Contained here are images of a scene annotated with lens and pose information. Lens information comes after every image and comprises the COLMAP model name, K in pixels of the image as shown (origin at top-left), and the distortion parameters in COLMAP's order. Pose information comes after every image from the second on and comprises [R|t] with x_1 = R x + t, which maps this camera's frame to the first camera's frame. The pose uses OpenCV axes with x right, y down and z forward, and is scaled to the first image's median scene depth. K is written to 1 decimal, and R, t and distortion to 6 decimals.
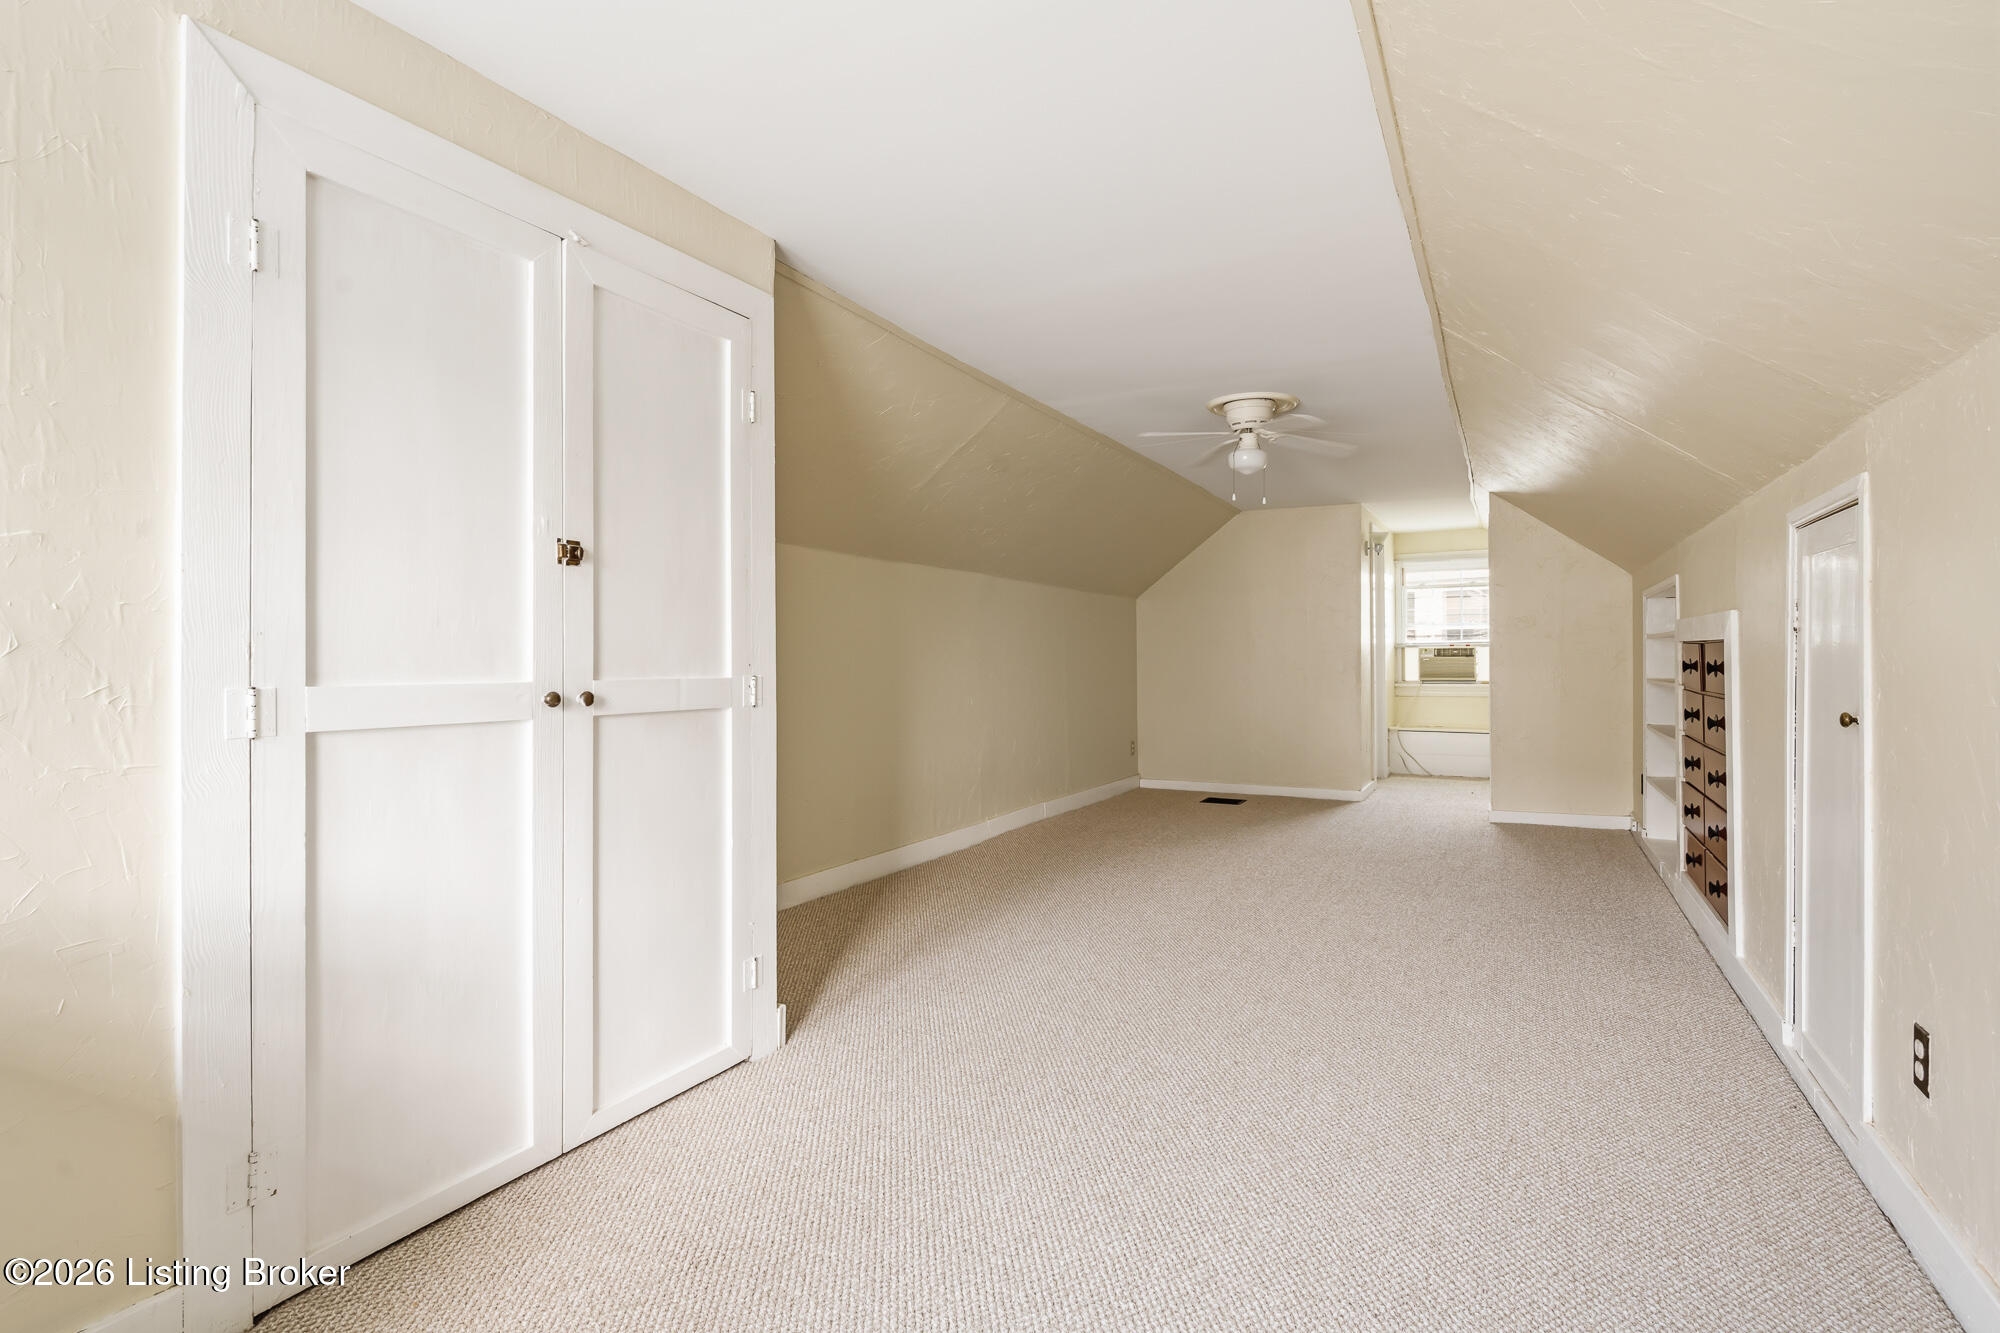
lens RADIAL K [[948.4, 0, 999.9], [0, 948.4, 664.8], [0, 0, 1]] dist [-0.001682, 0.000102]
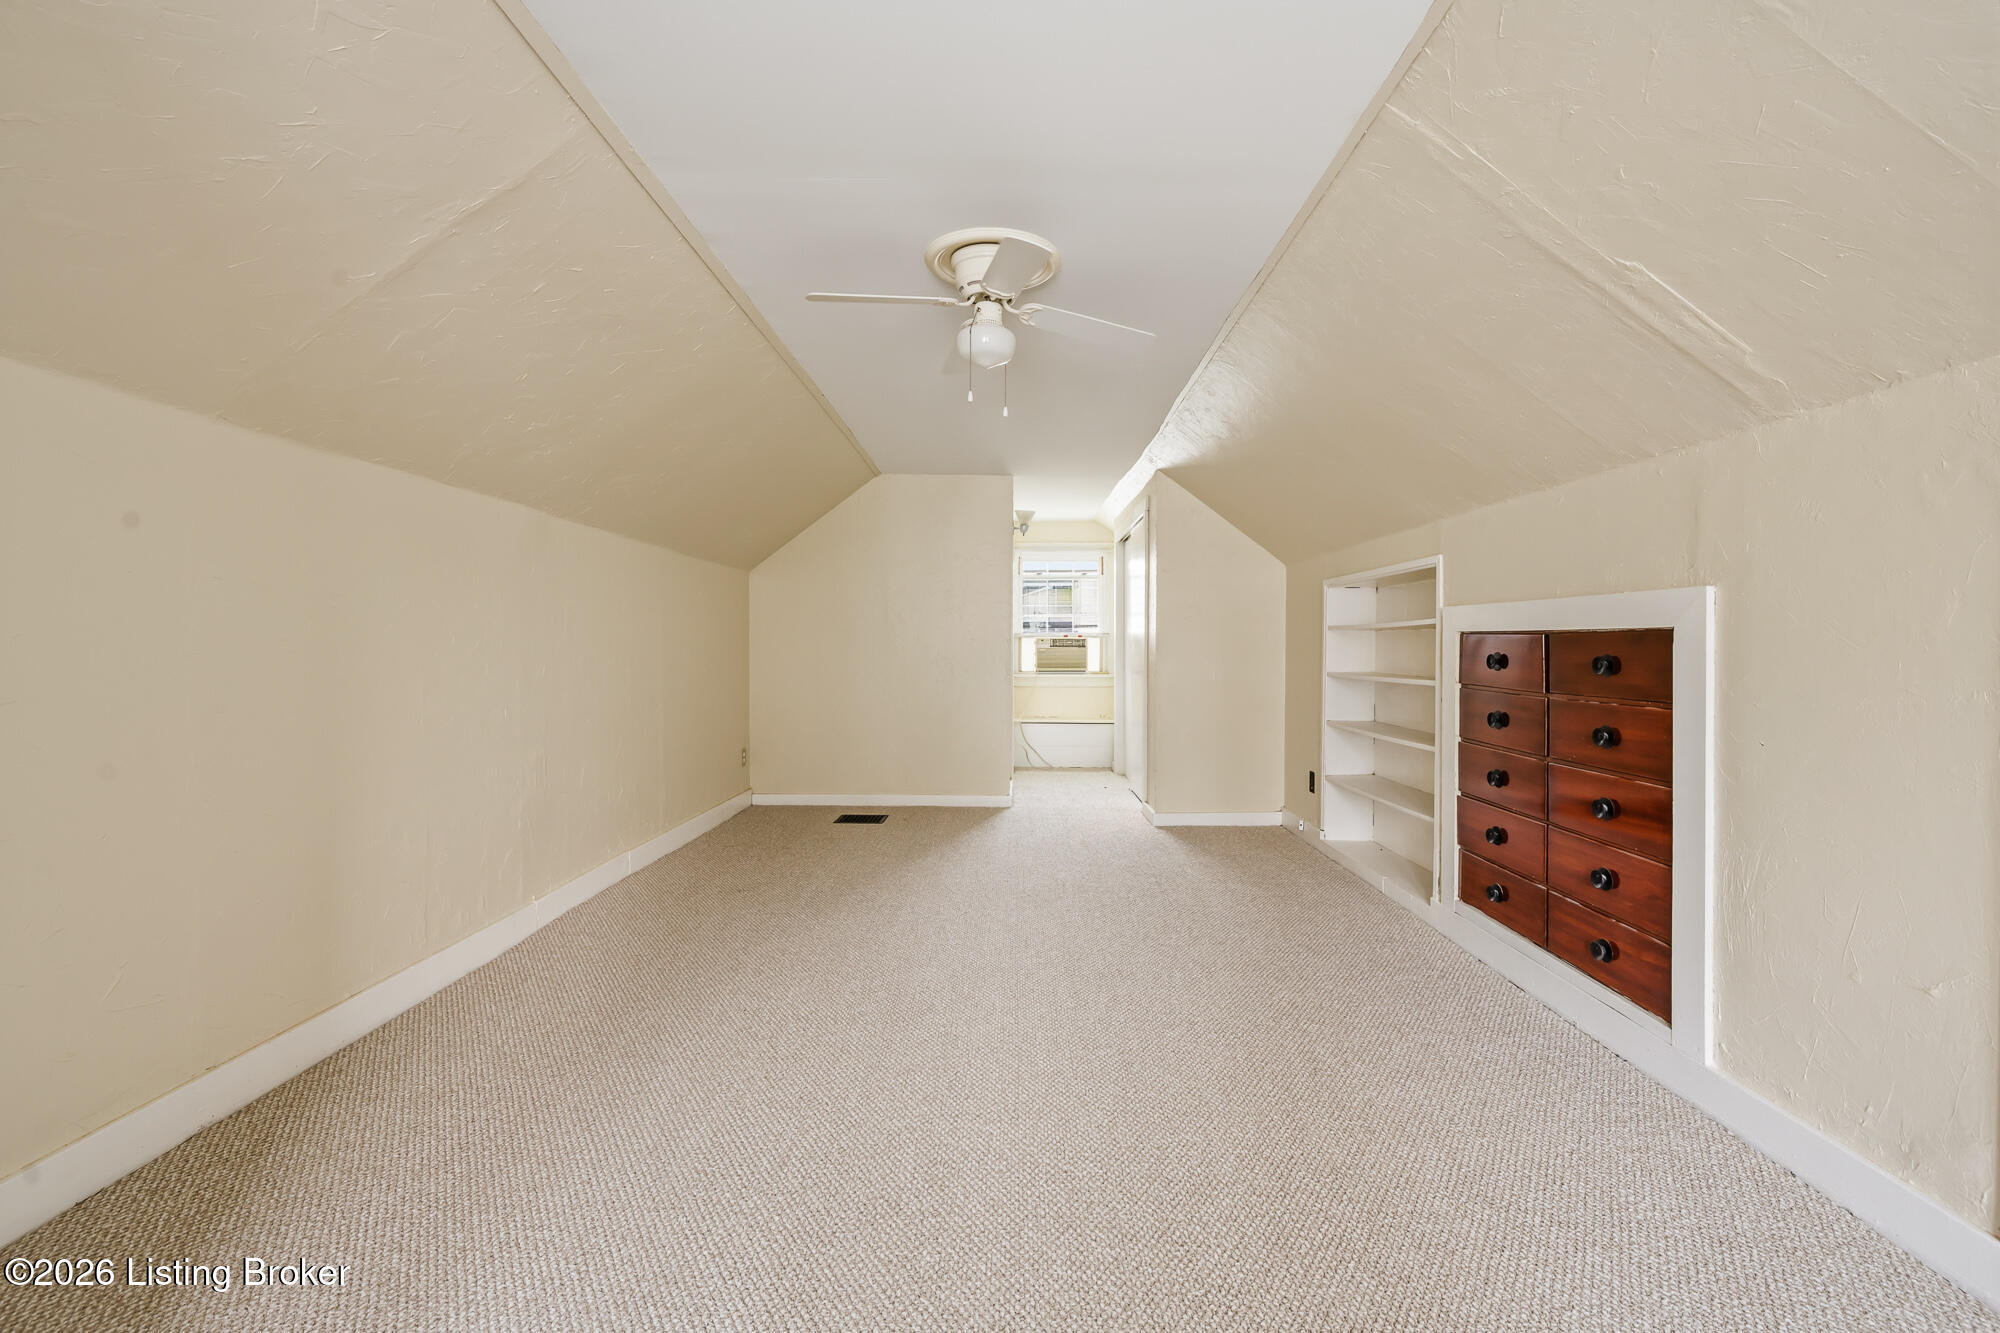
lens RADIAL K [[859.2, 0, 1014.7], [0, 859.2, 655.9], [0, 0, 1]] dist [-0.002247, -0.000058]
pose [[0.883276, 0.004015, 0.468836, 0.000601], [-0.005591, 0.999982, 0.001969, -0.001091], [-0.468820, -0.004360, 0.883283, 0.268520]]
